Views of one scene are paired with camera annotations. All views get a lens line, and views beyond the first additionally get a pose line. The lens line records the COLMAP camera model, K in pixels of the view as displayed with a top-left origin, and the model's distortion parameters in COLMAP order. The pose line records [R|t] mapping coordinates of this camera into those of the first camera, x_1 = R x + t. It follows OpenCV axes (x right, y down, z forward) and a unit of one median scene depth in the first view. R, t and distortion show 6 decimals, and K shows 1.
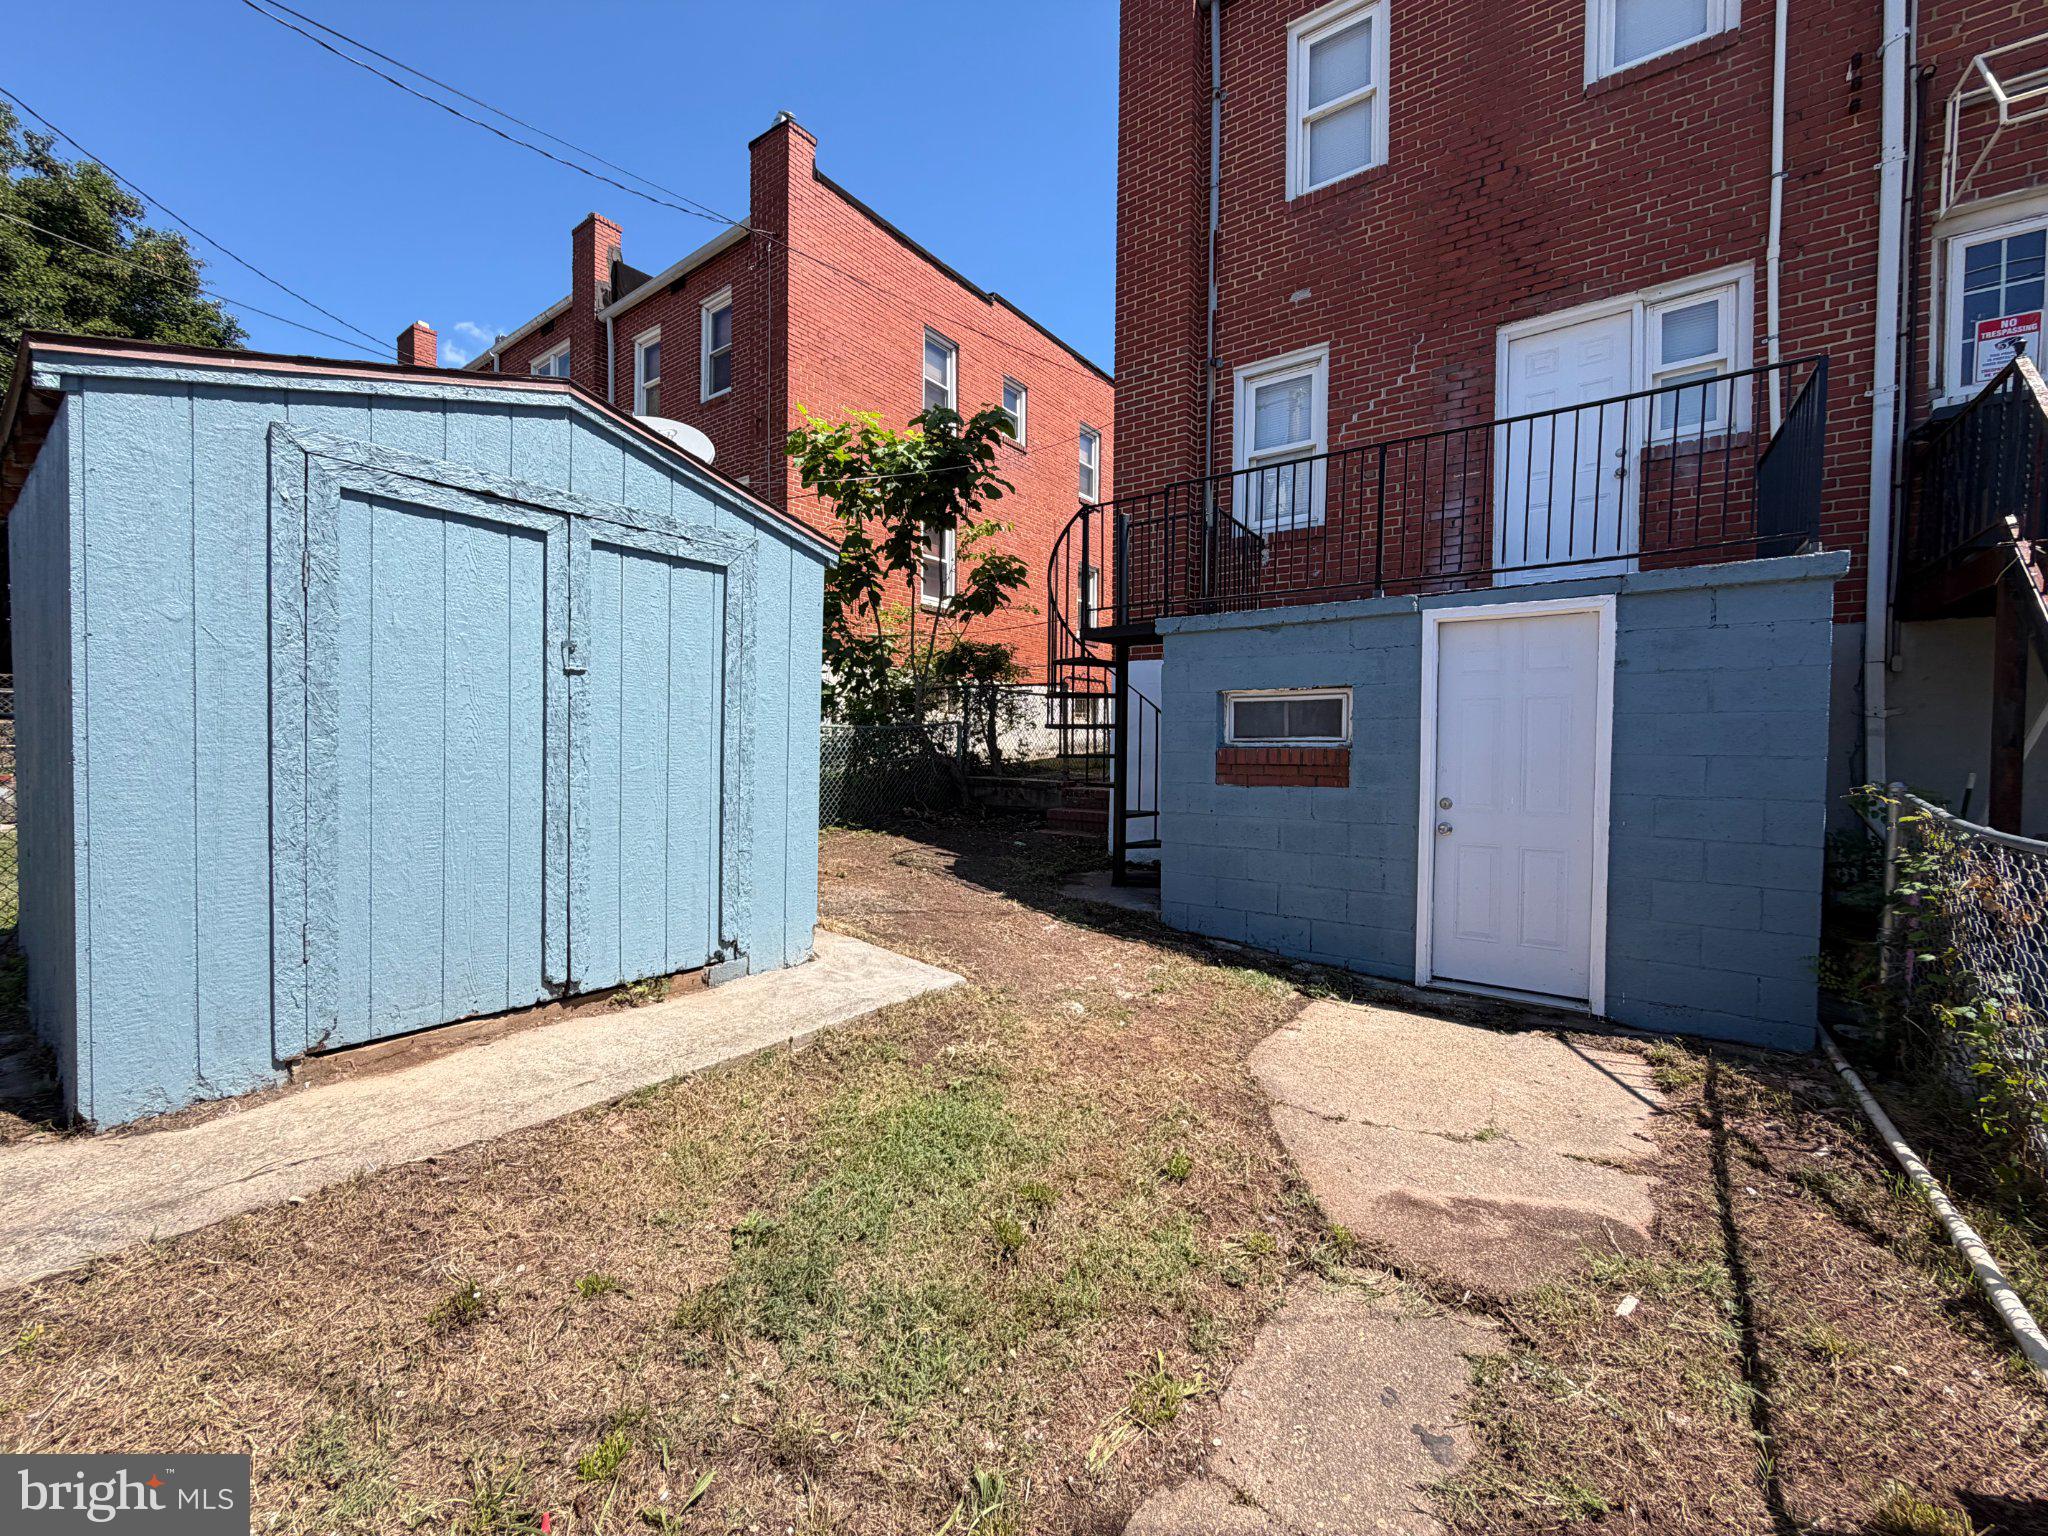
lens RADIAL K [[819.1, 0, 1024.9], [0, 819.1, 764.4], [0, 0, 1]] dist [0.000674, 0.000357]
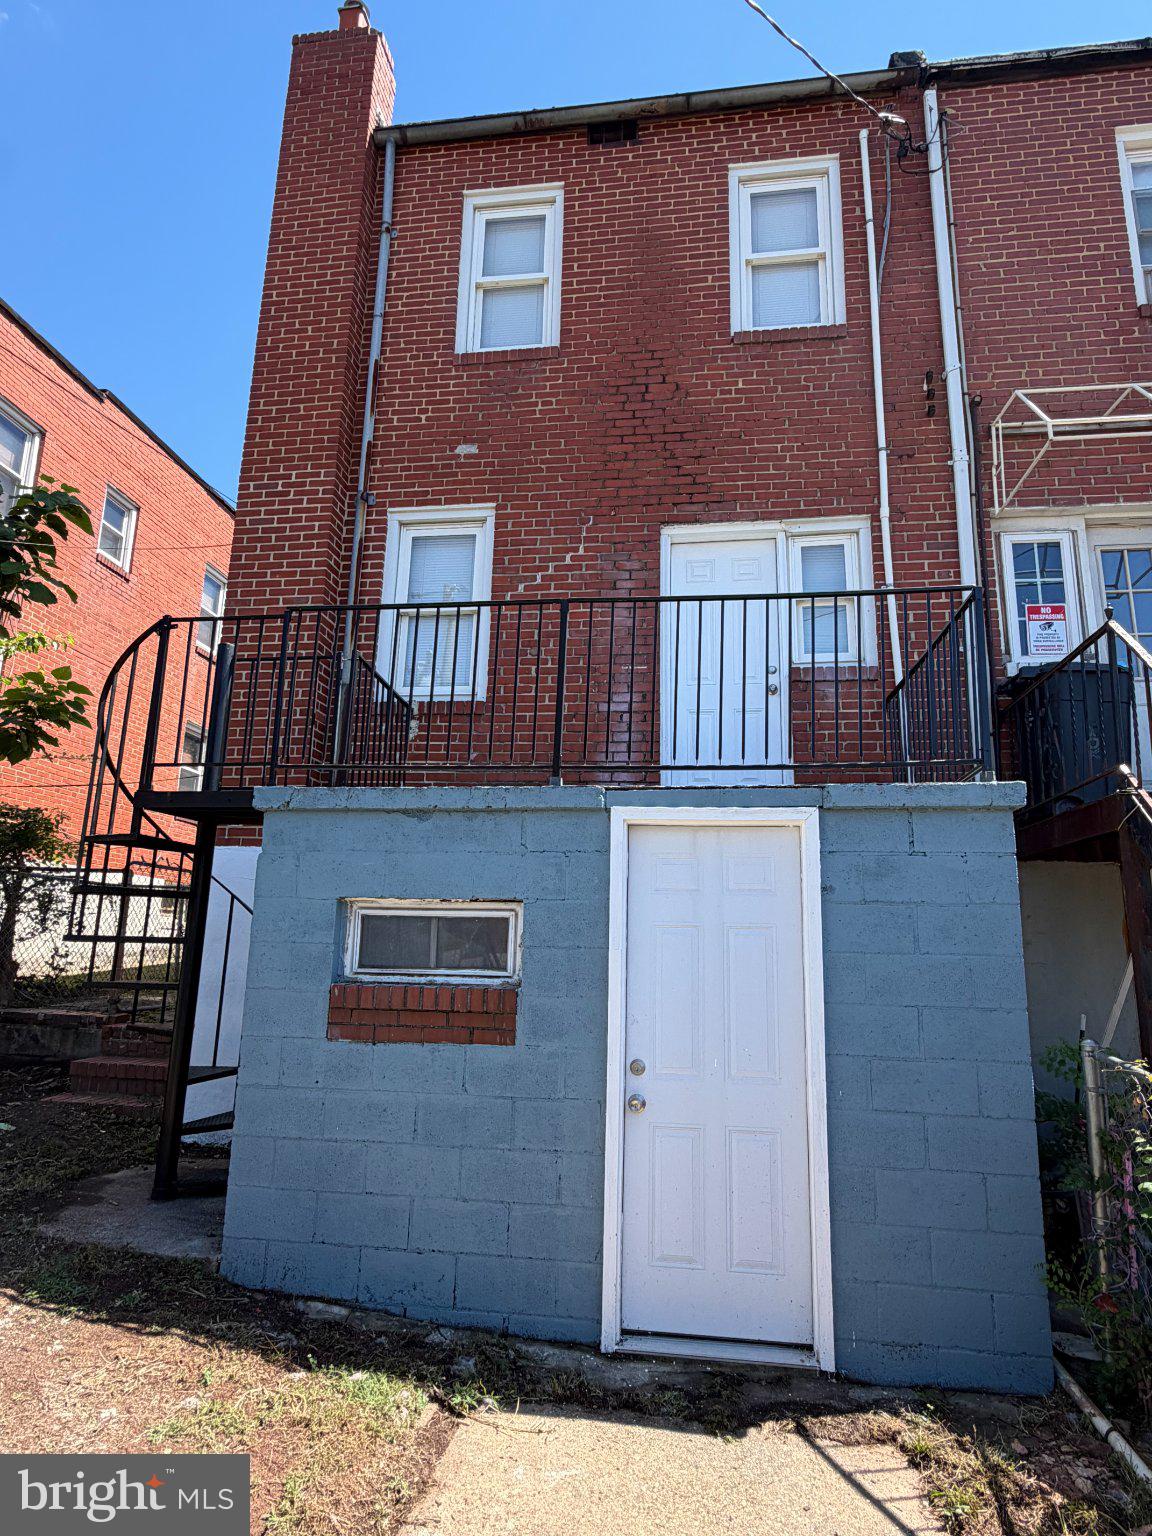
lens RADIAL K [[854.1, 0, 578.5], [0, 854.1, 772.9], [0, 0, 1]] dist [-0.004203, 0.001287]
pose [[0.882444, 0.109588, 0.457475, 0.072240], [-0.007321, 0.975569, -0.219573, -0.035277], [-0.470361, 0.190412, 0.861687, 0.262473]]
